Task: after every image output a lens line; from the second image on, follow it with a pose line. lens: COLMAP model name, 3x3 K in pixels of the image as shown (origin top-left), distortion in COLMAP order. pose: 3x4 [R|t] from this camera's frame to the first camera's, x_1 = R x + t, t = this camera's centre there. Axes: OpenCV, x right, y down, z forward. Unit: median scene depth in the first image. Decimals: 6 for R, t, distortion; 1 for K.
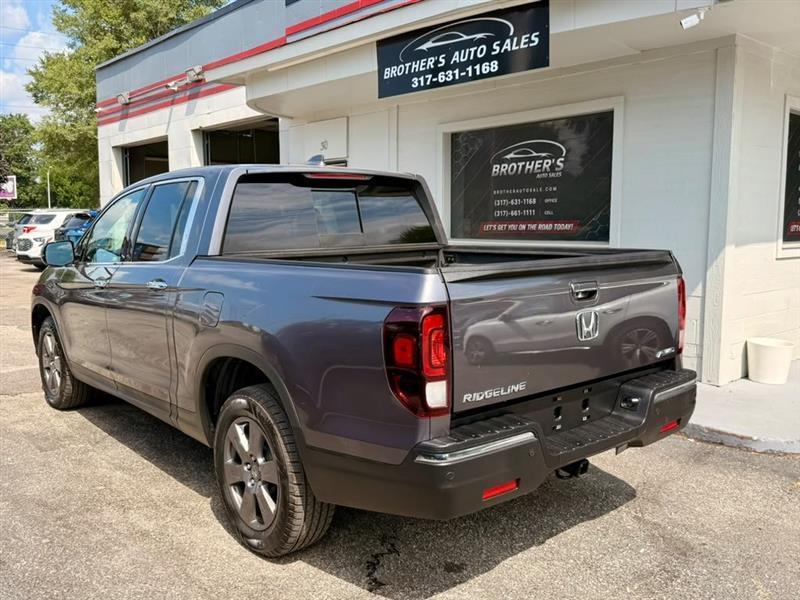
lens RADIAL K [[694.9, 0, 405.7], [0, 694.9, 295.7], [0, 0, 1]] dist [0.099699, -0.195783]
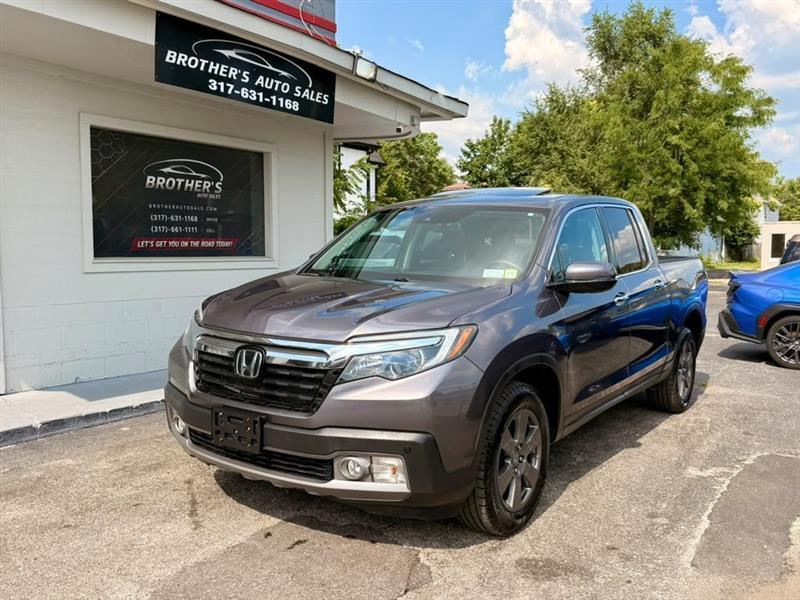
lens RADIAL K [[698.1, 0, 399.6], [0, 698.1, 301.5], [0, 0, 1]] dist [0.106048, -0.232299]
pose [[-0.206521, -0.075695, 0.975510, -0.979923], [0.095838, 0.990644, 0.097159, -0.094071], [-0.973737, 0.113556, -0.197334, 1.004610]]
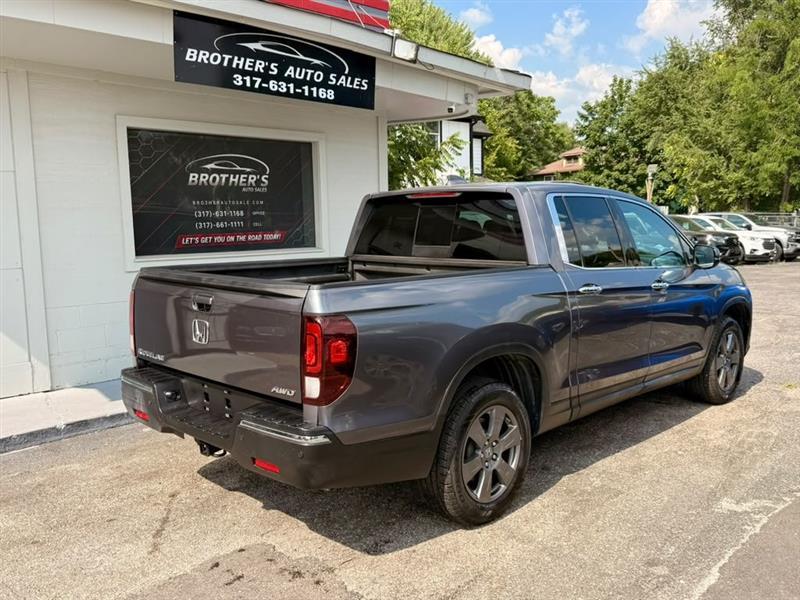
lens RADIAL K [[694.2, 0, 392.1], [0, 694.2, 300.1], [0, 0, 1]] dist [0.102305, -0.193678]
pose [[-0.025055, -0.114250, 0.993136, -0.942124], [0.125103, 0.985280, 0.116502, -0.109917], [-0.991827, 0.127163, -0.010394, 0.873565]]
